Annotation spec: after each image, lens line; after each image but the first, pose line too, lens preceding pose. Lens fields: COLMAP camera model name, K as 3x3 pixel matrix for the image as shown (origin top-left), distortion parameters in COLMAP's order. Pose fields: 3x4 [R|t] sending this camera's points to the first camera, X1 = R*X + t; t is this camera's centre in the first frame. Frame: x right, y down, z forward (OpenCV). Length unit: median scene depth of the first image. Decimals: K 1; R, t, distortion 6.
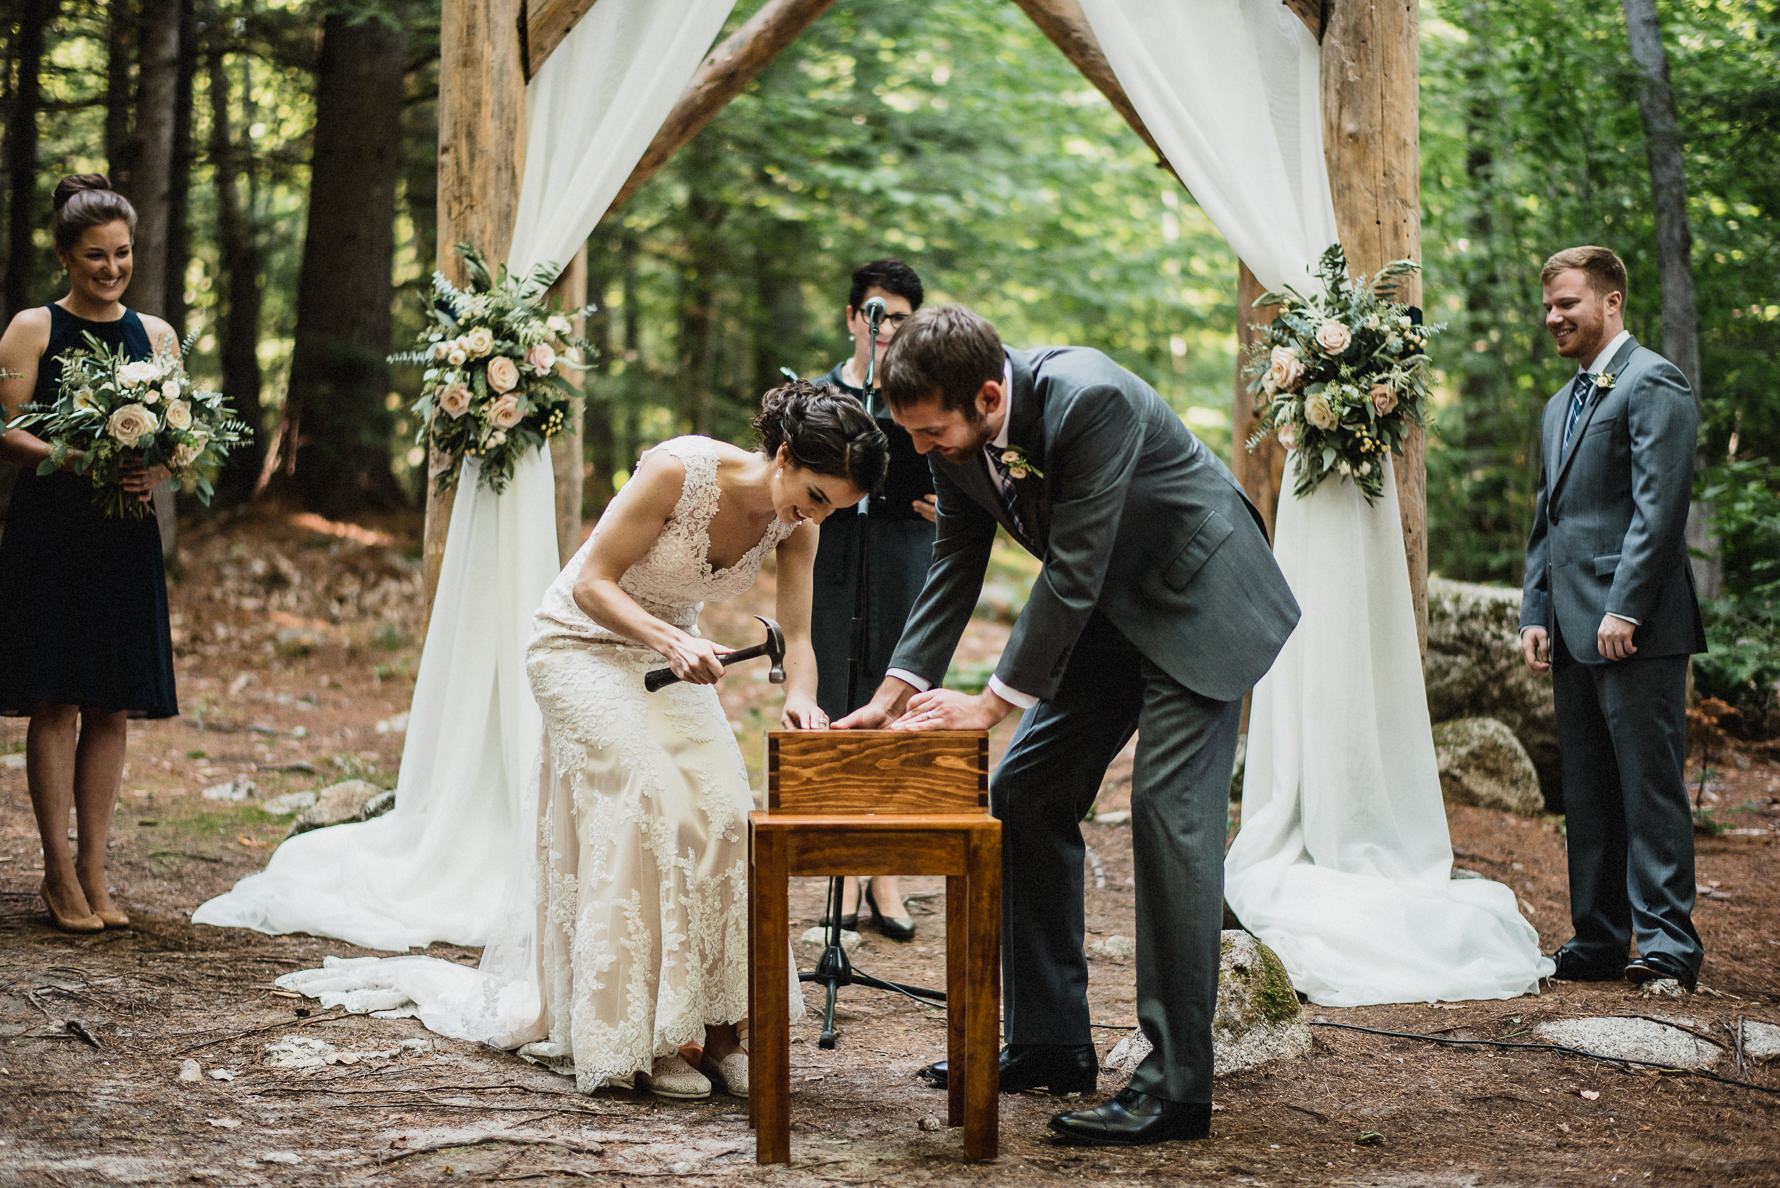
lens RADIAL K [[2996.8, 0, 878.9], [0, 2996.8, 621.4], [0, 0, 1]] dist [-0.160160, 0.000000]
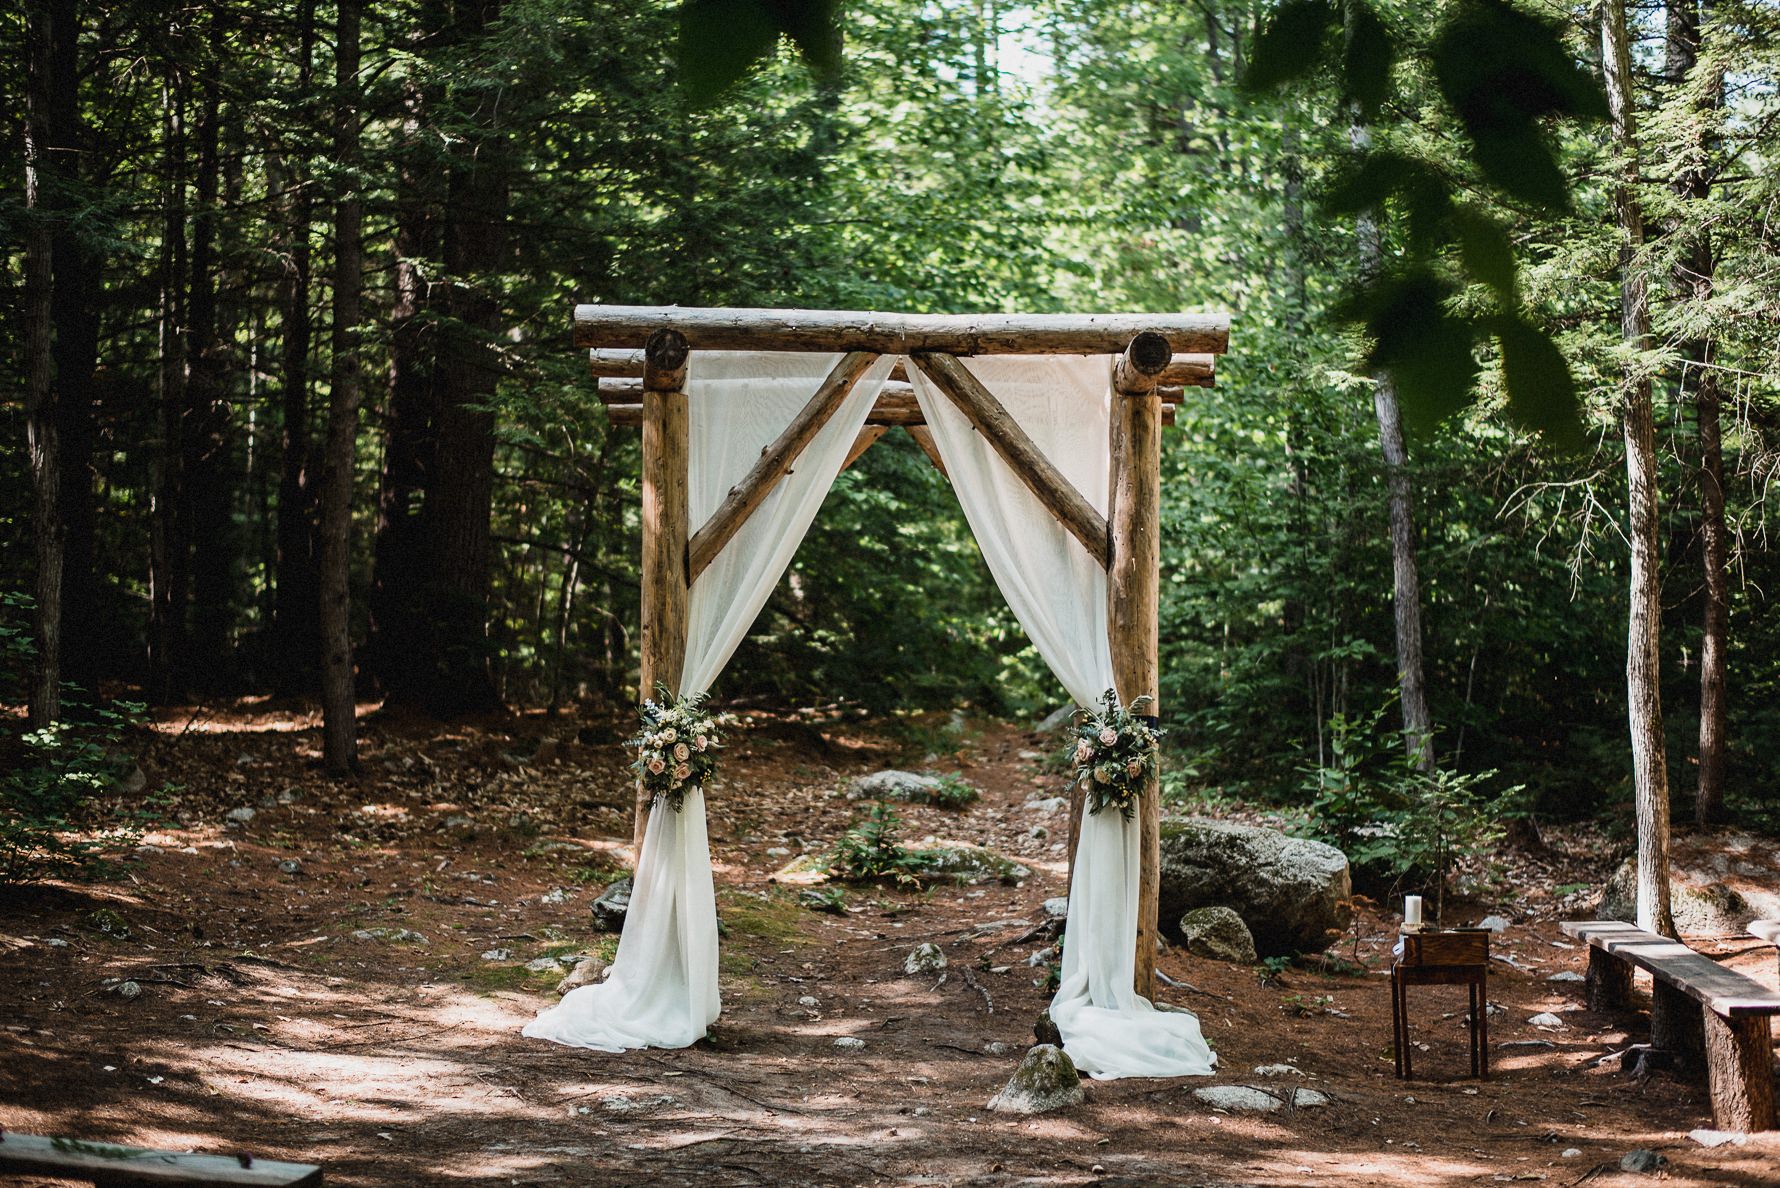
lens RADIAL K [[3350.7, 0, 900.9], [0, 3350.7, 584.3], [0, 0, 1]] dist [-0.146489, 0.000000]
pose [[0.999384, 0.005682, 0.034622, -0.059685], [-0.005239, 0.999903, -0.012868, -0.165068], [-0.034692, 0.012678, 0.999318, -1.178147]]
